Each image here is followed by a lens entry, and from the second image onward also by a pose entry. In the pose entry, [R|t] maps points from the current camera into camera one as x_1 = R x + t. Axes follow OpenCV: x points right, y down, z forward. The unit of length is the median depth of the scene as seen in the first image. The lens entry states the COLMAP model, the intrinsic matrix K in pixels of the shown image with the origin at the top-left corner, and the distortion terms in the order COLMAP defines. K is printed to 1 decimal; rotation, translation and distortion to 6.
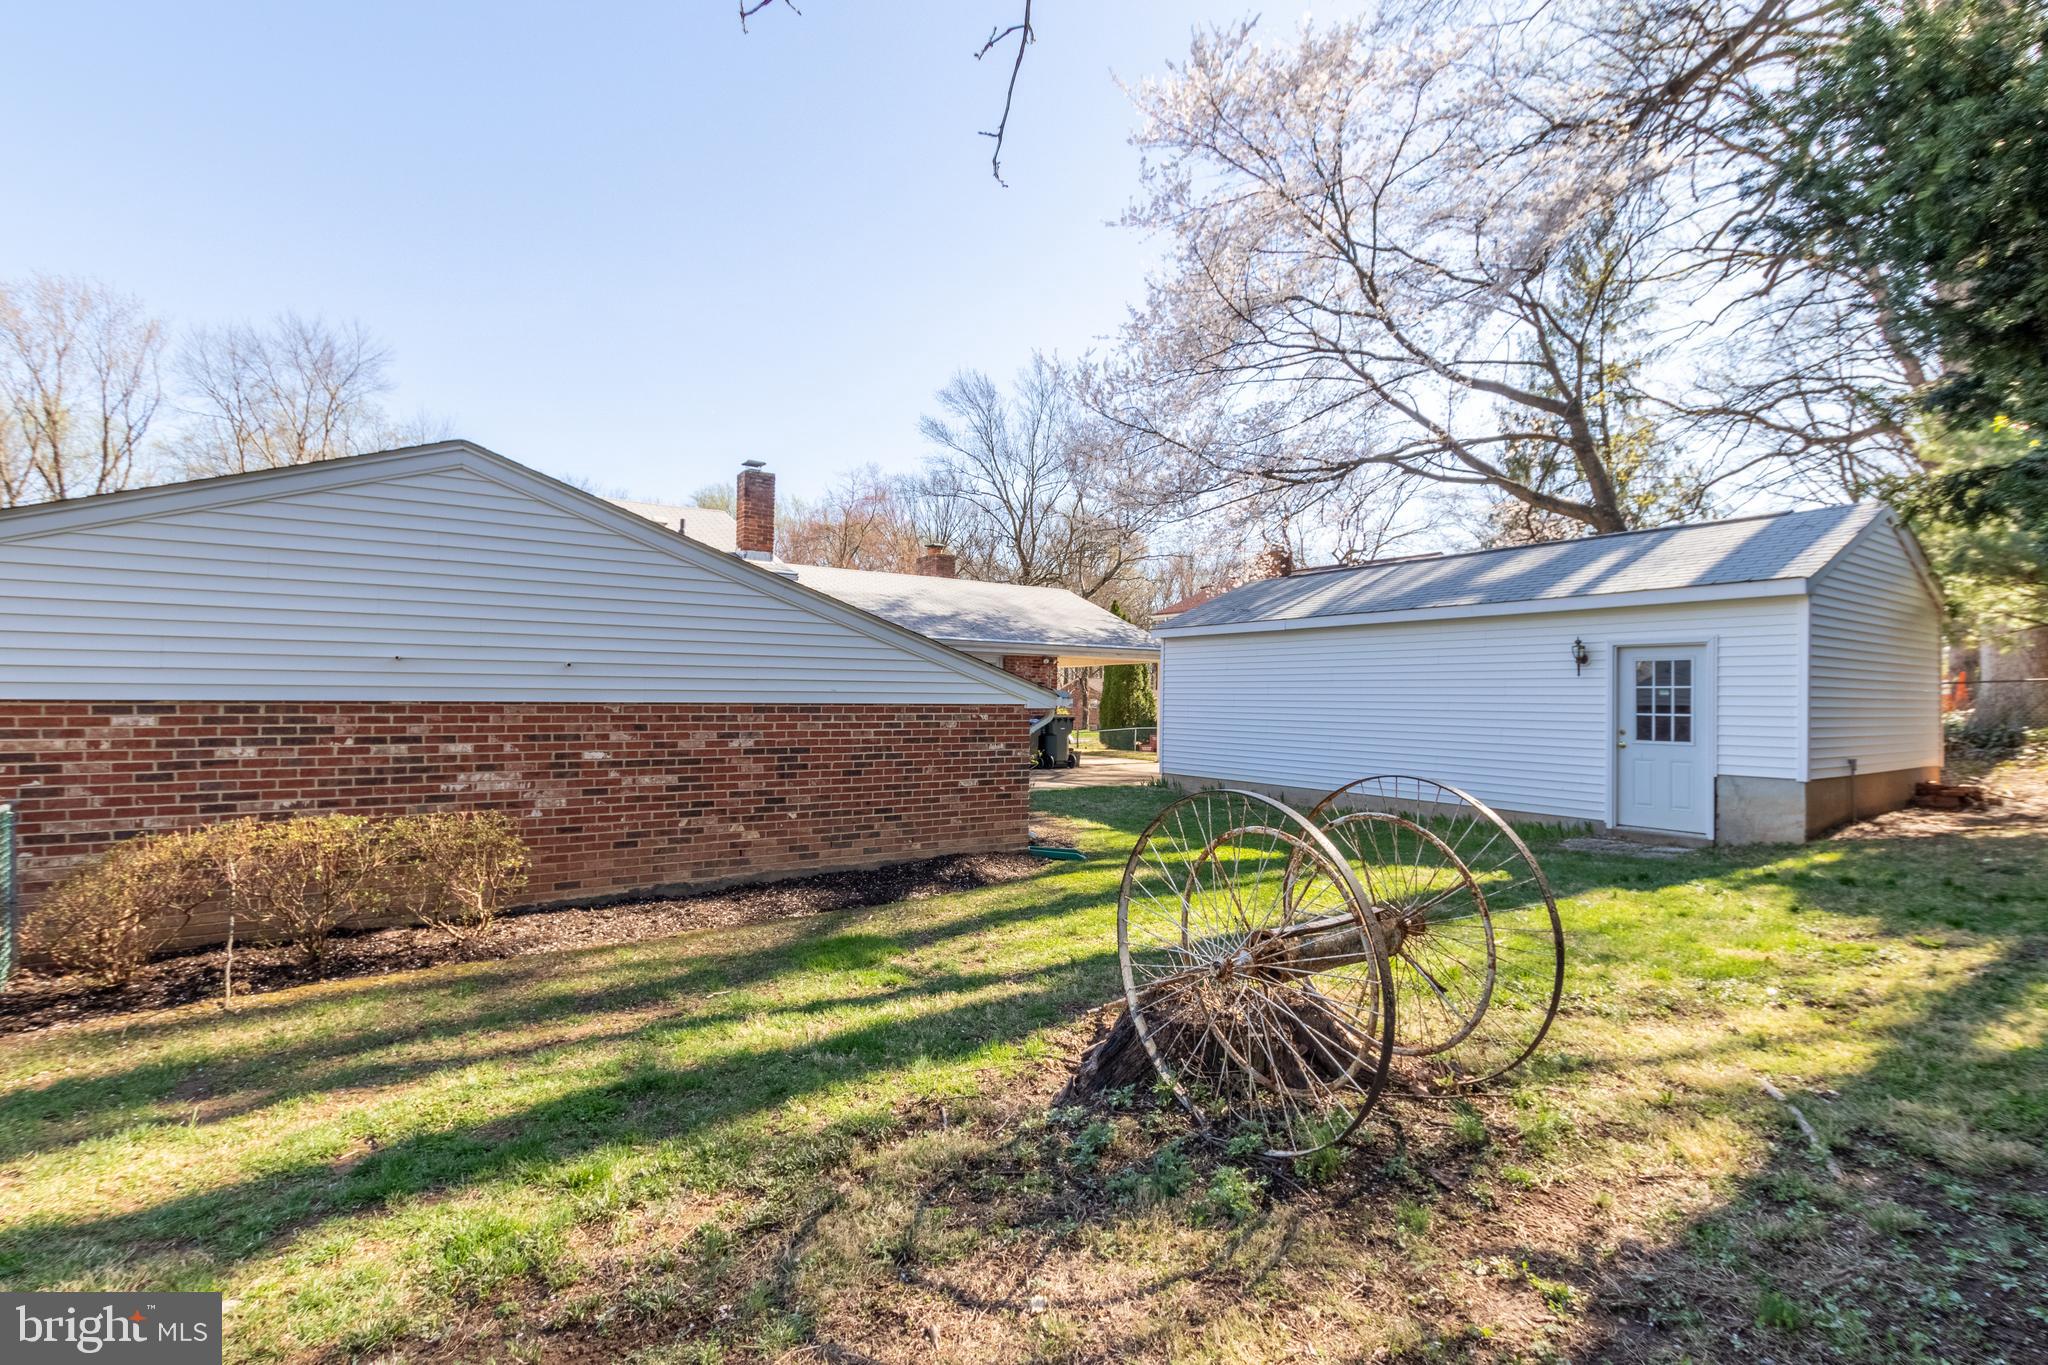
lens RADIAL K [[943.2, 0, 1023.7], [0, 943.2, 688.5], [0, 0, 1]] dist [0.002607, -0.005086]
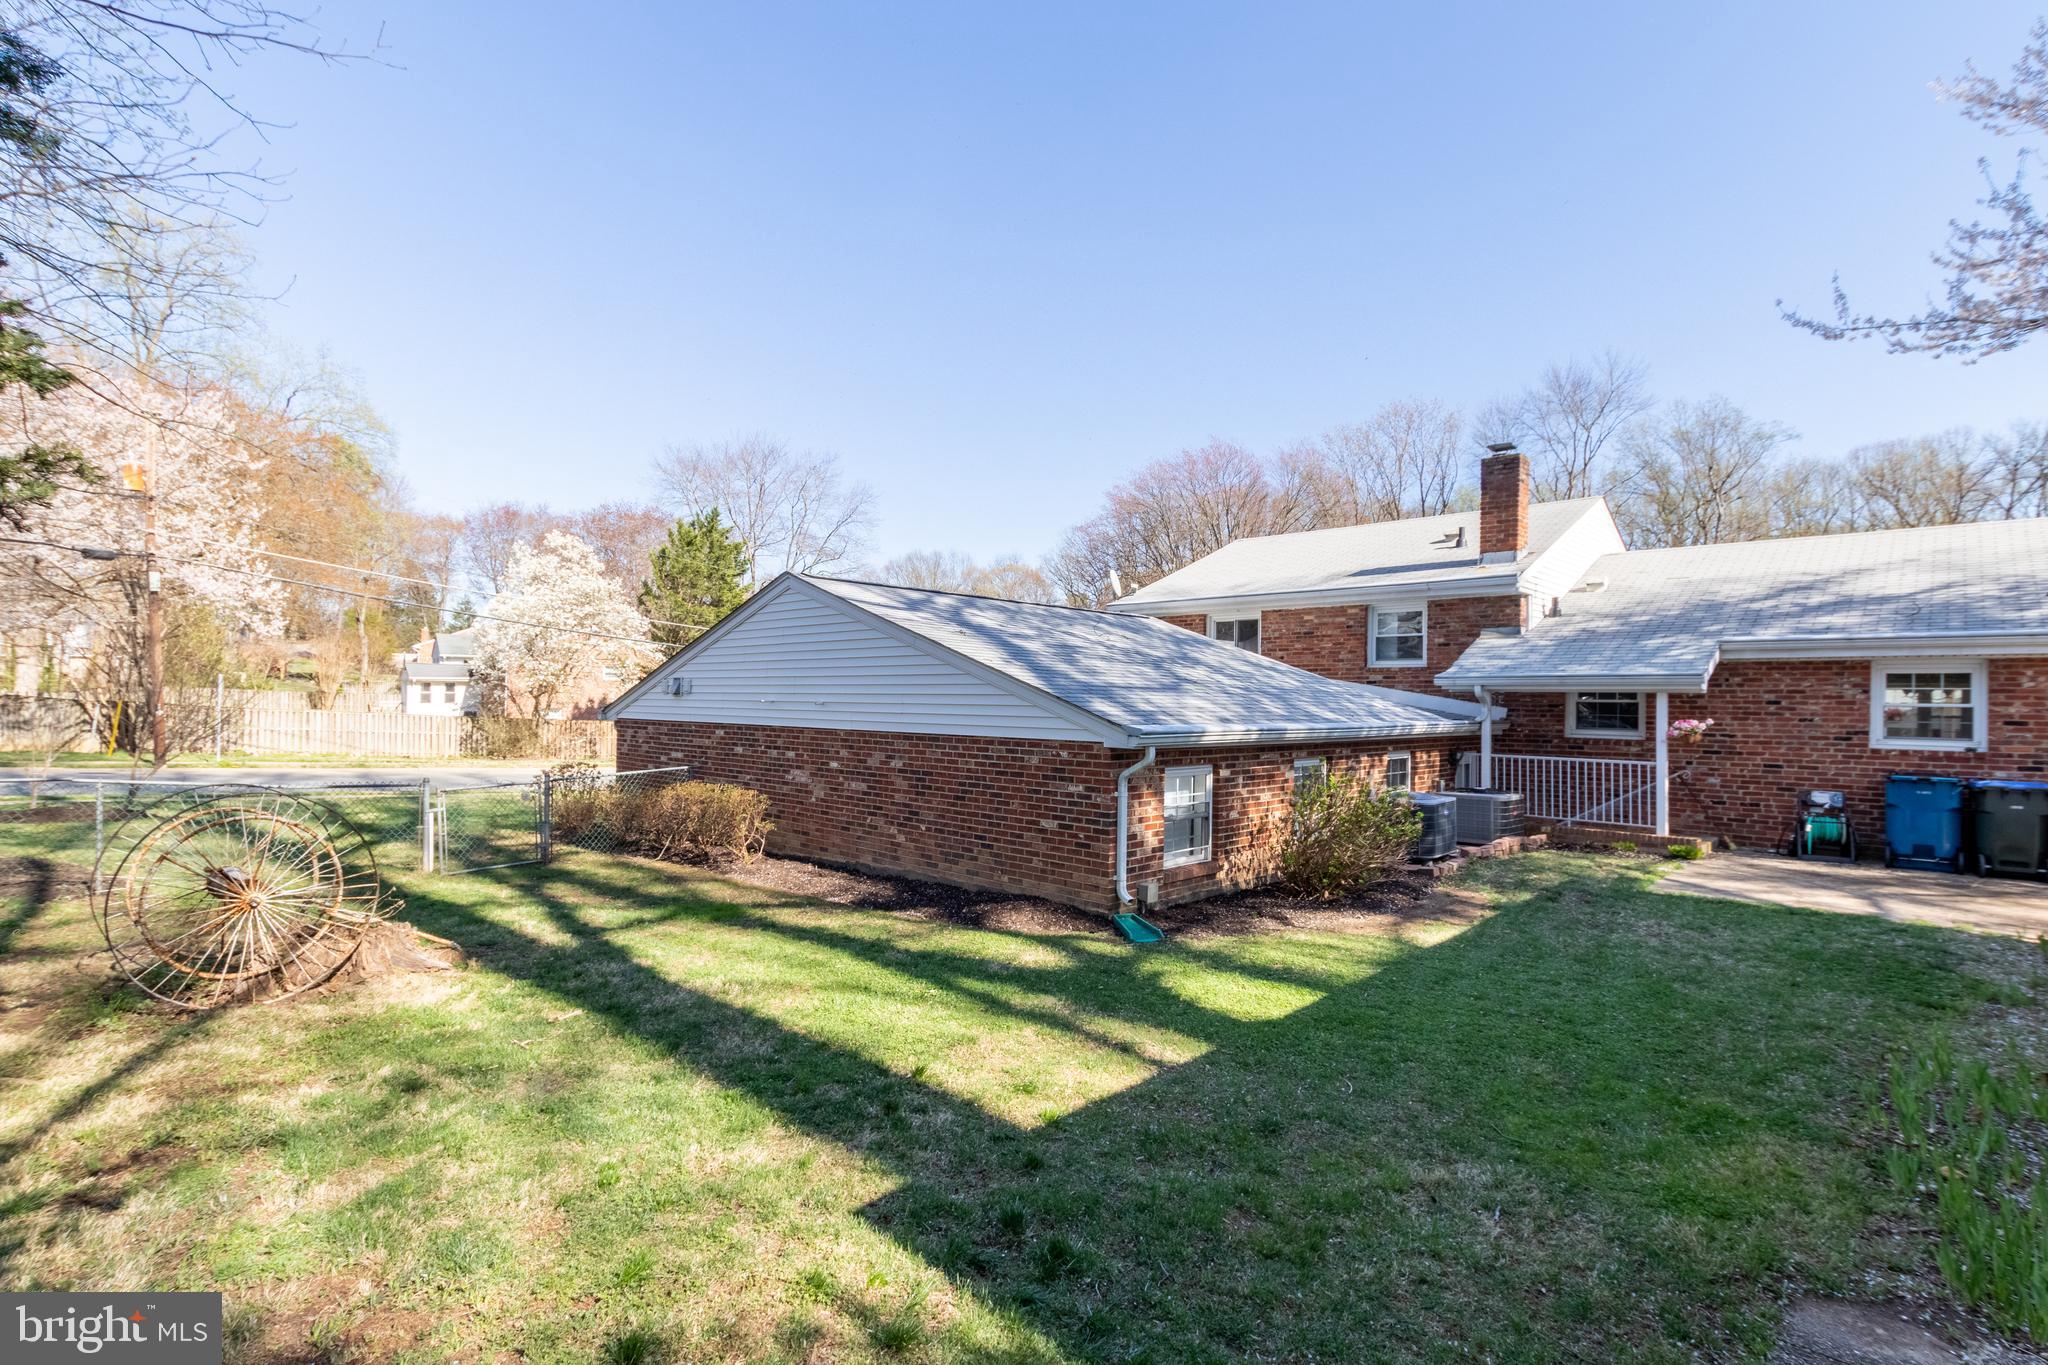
lens RADIAL K [[943.2, 0, 1022.0], [0, 943.2, 690.6], [0, 0, 1]] dist [0.002607, -0.005086]
pose [[0.236819, -0.014954, -0.971439, 0.865506], [0.001784, 0.999887, -0.014957, -0.018427], [0.971552, 0.001809, 0.236819, 0.772355]]
